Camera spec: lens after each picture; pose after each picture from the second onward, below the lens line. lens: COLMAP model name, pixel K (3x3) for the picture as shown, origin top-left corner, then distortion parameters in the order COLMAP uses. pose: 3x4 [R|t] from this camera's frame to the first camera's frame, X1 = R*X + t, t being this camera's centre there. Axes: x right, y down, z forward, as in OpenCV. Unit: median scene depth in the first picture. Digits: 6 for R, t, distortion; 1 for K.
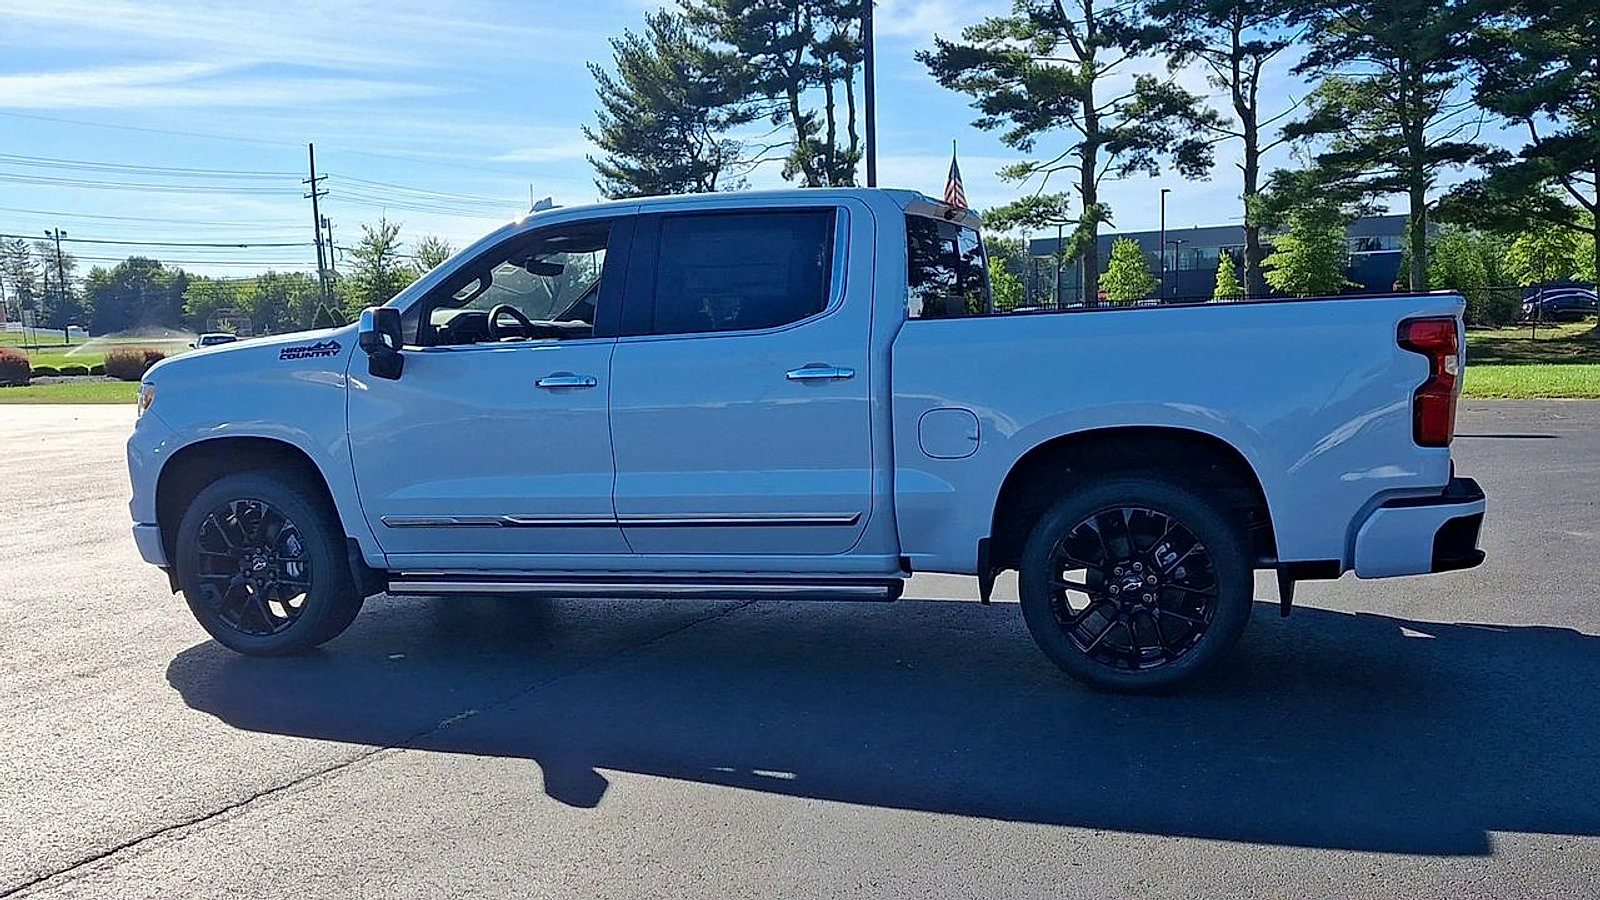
lens RADIAL K [[1510.5, 0, 806.3], [0, 1510.5, 534.5], [0, 0, 1]] dist [0.100270, -0.180830]
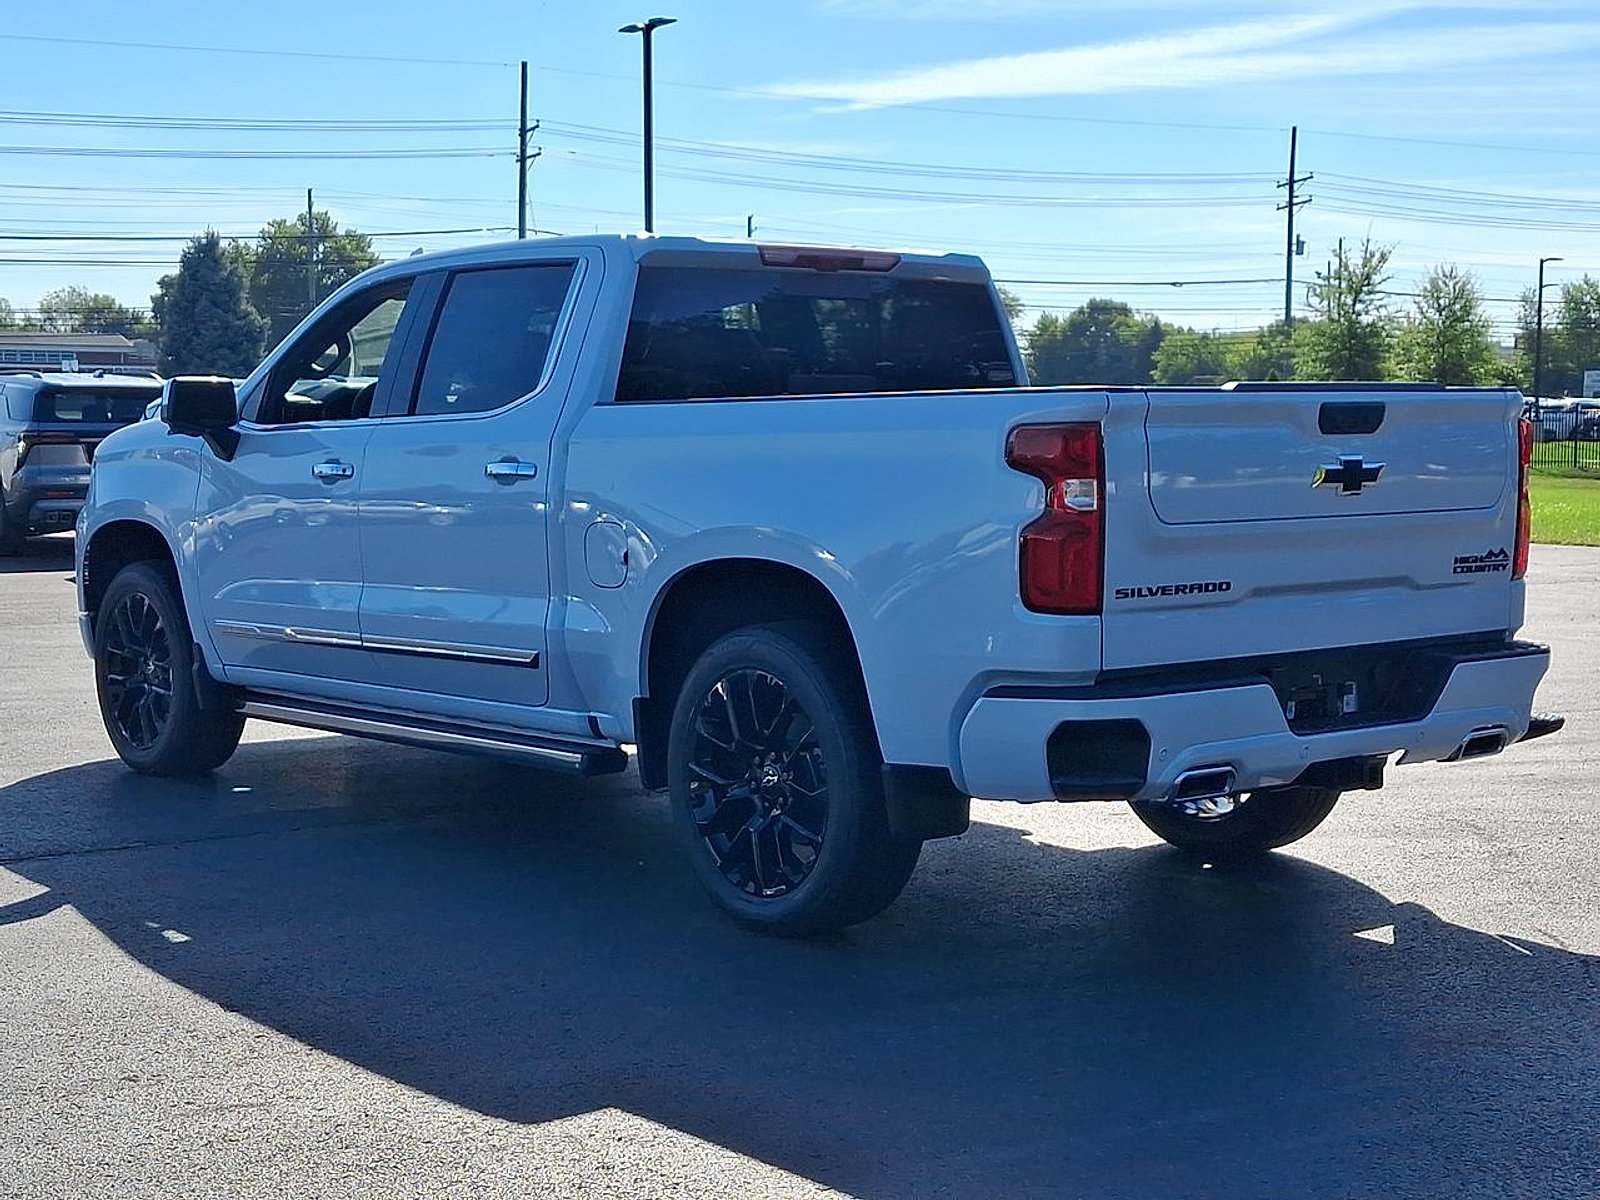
lens RADIAL K [[2469.8, 0, 796.6], [0, 2469.8, 629.3], [0, 0, 1]] dist [0.185059, -0.081419]
pose [[0.831692, 0.076251, -0.549976, 0.105236], [-0.101897, 0.994663, -0.016187, -0.002418], [0.545807, 0.069504, 0.835023, 0.002071]]
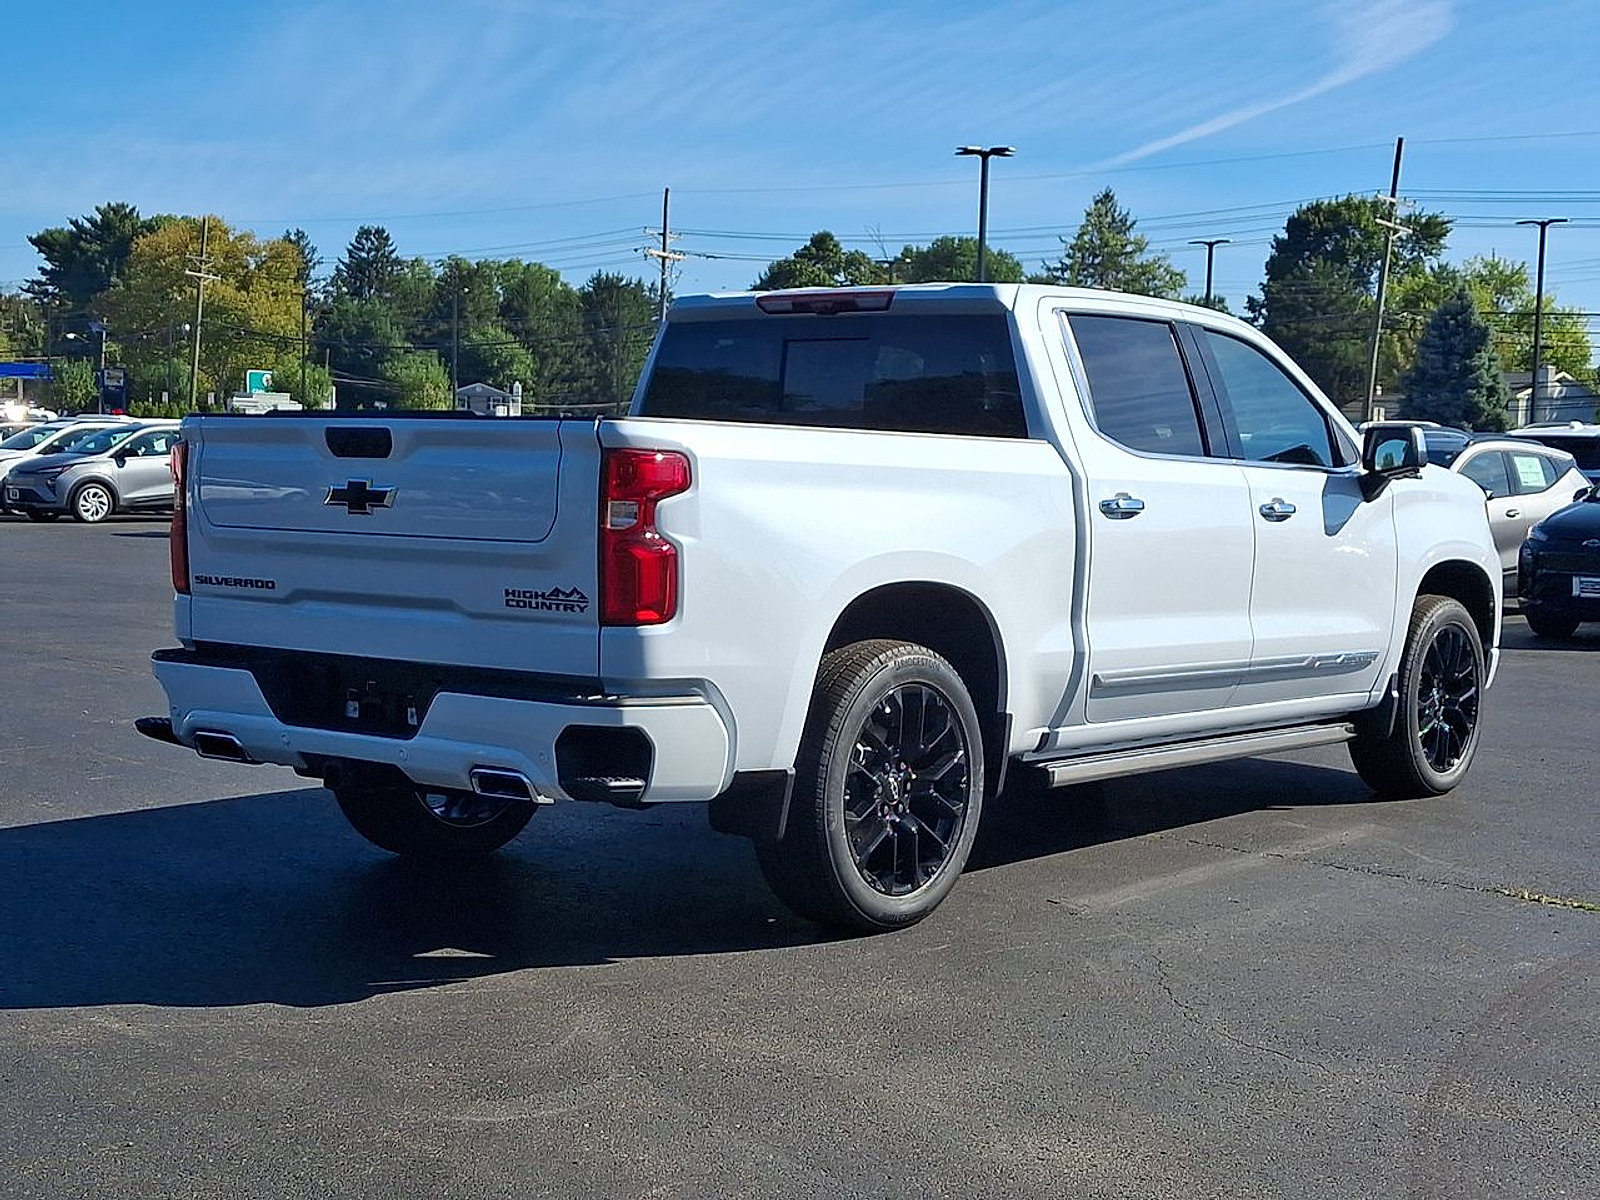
lens RADIAL K [[2364.8, 0, 800.0], [0, 2364.8, 600.0], [0, 0, 1]] dist [0.266928, -0.694239]
pose [[-0.381500, 0.079487, -0.920945, 0.173558], [-0.139197, 0.979995, 0.142246, -0.033318], [0.913828, 0.182460, -0.362803, 0.205636]]
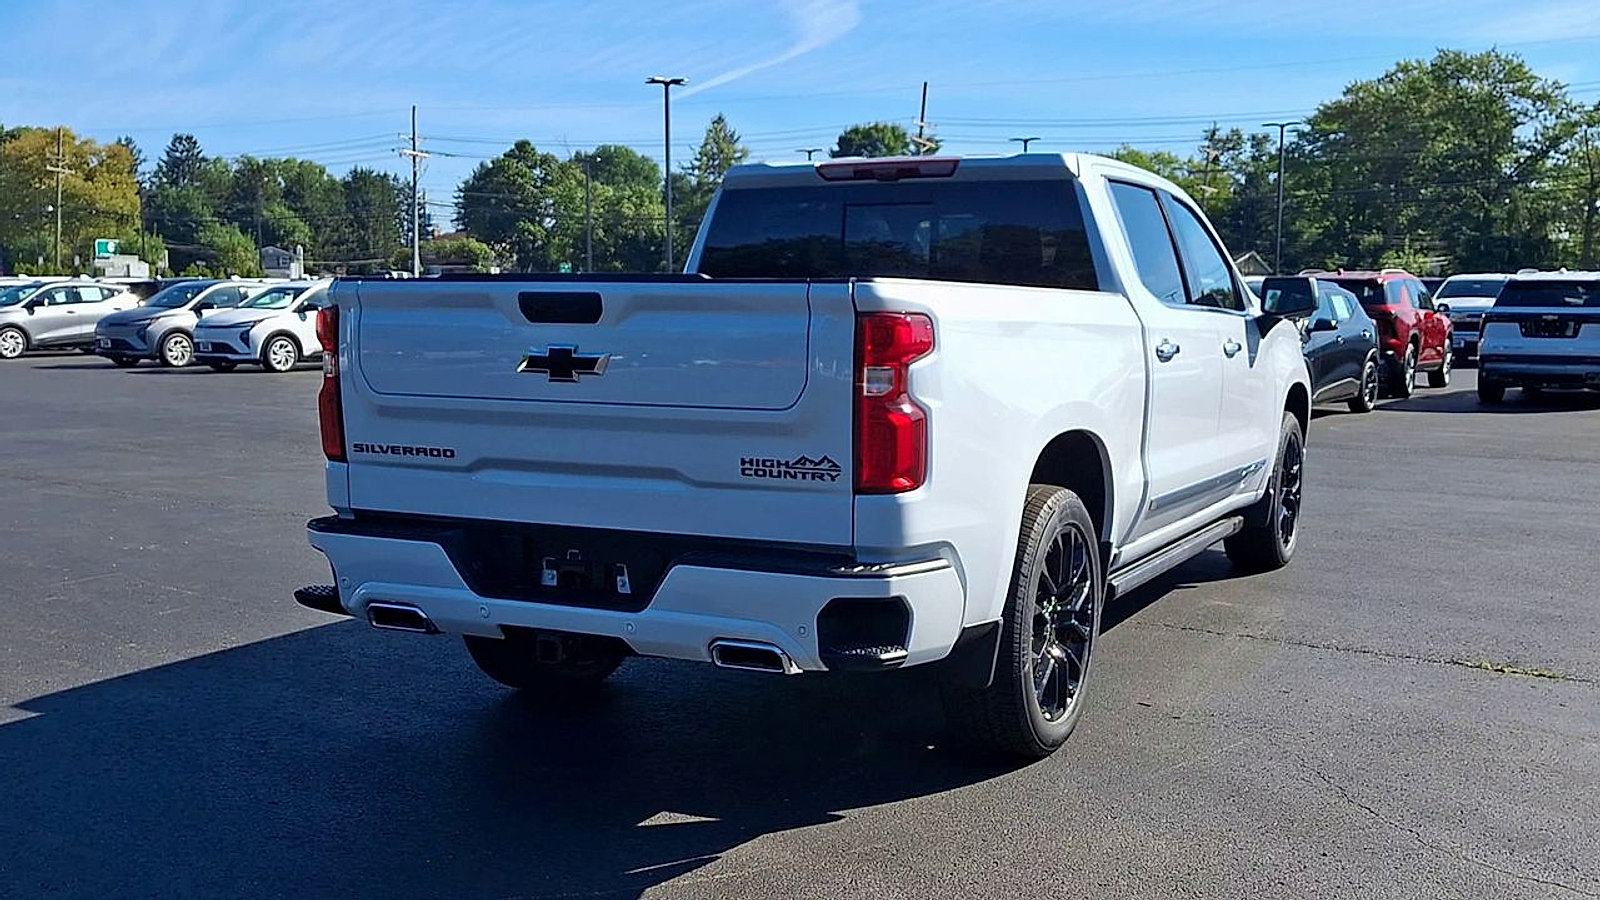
lens RADIAL K [[1553.1, 0, 840.6], [0, 1553.1, 489.6], [0, 0, 1]] dist [0.106990, -0.239618]
pose [[-0.169490, 0.149548, -0.974119, 0.139531], [-0.141045, 0.974564, 0.174157, -0.026593], [0.975387, 0.166912, -0.144086, 0.160111]]
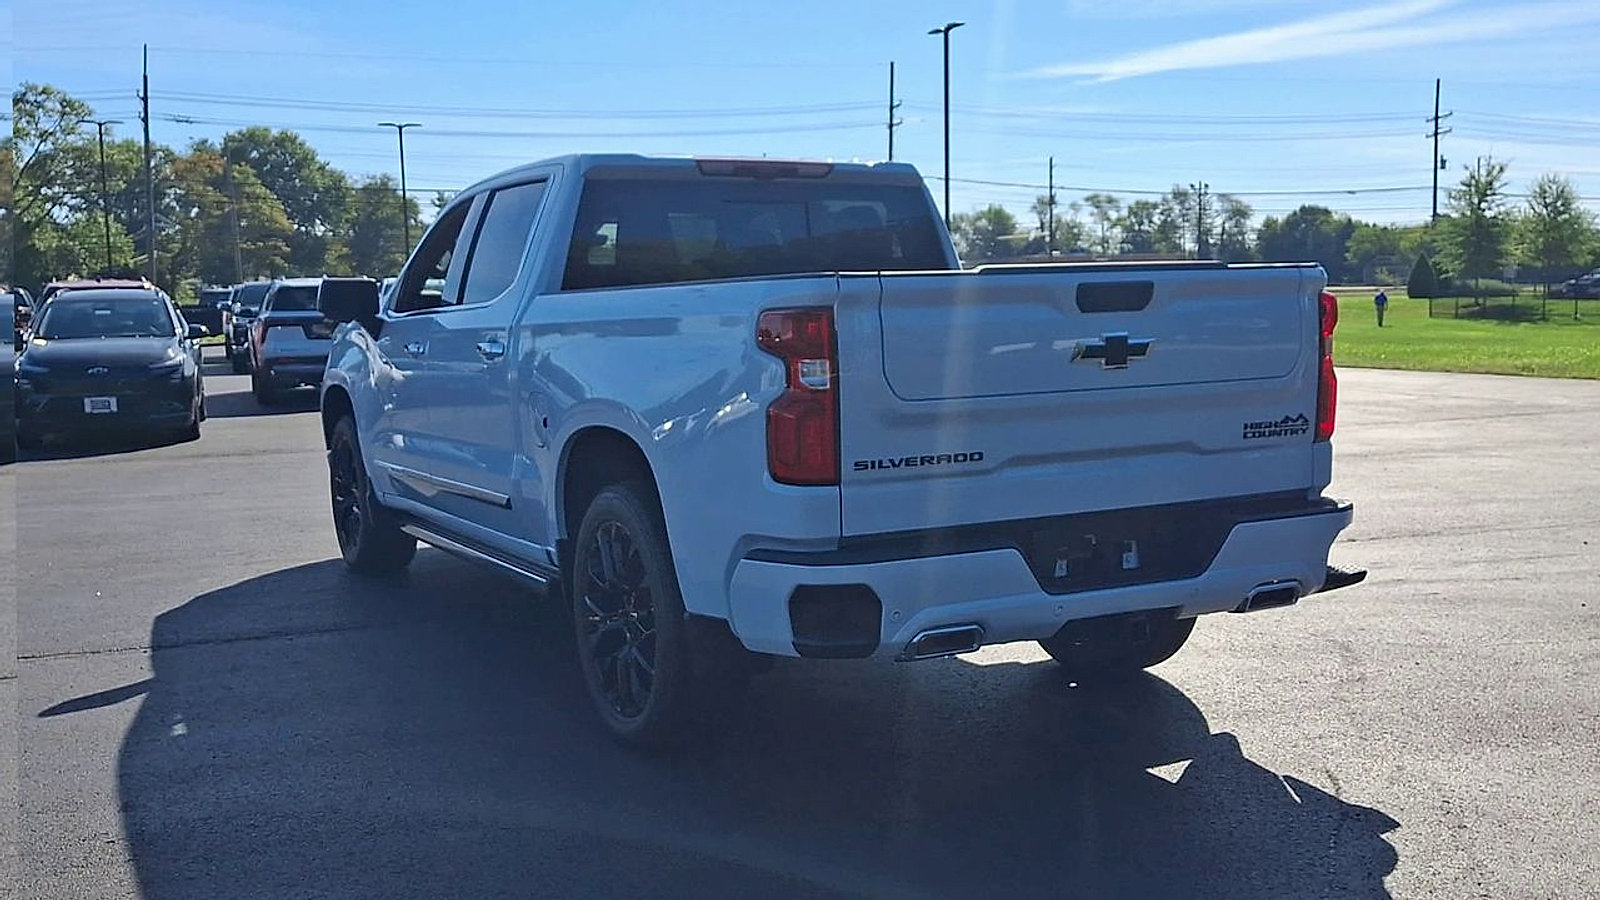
lens RADIAL K [[1578.5, 0, 780.6], [0, 1578.5, 445.8], [0, 0, 1]] dist [0.120769, -0.251945]
pose [[0.695943, 0.083113, -0.713271, 0.107772], [-0.102498, 0.994606, 0.015886, -0.009961], [0.710745, 0.062053, 0.700708, 0.052968]]
